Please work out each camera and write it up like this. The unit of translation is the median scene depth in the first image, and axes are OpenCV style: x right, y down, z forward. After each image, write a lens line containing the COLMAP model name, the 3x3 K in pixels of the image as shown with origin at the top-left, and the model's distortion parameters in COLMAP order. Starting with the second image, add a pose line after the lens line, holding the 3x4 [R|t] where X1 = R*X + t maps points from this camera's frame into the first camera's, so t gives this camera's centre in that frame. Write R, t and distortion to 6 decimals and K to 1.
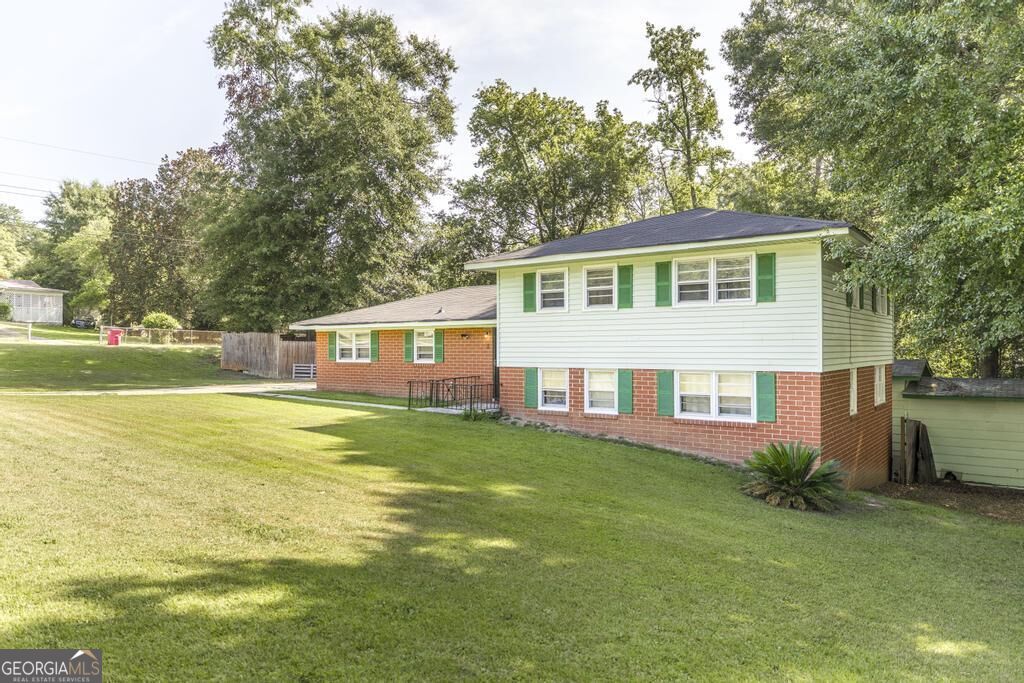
lens RADIAL K [[680.5, 0, 521.0], [0, 680.5, 338.0], [0, 0, 1]] dist [0.009612, -0.000423]
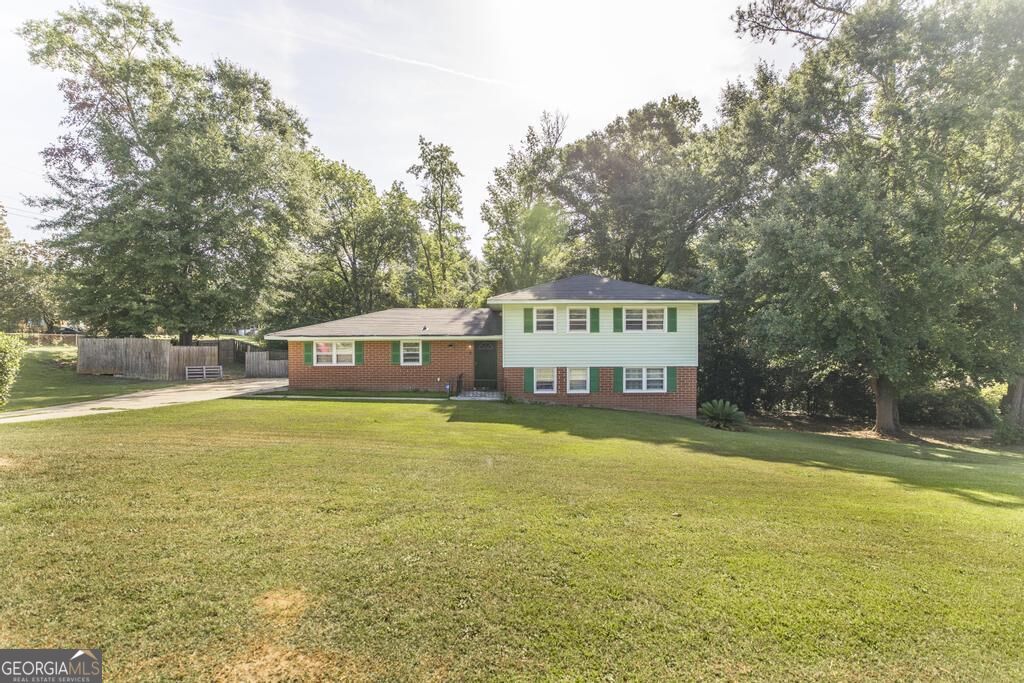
lens RADIAL K [[437.0, 0, 515.0], [0, 437.0, 339.8], [0, 0, 1]] dist [0.000795, -0.000171]
pose [[0.800228, -0.001340, 0.599694, -0.648747], [-0.006570, 0.999918, 0.011001, -0.033615], [-0.599660, -0.012744, 0.800154, 0.203197]]
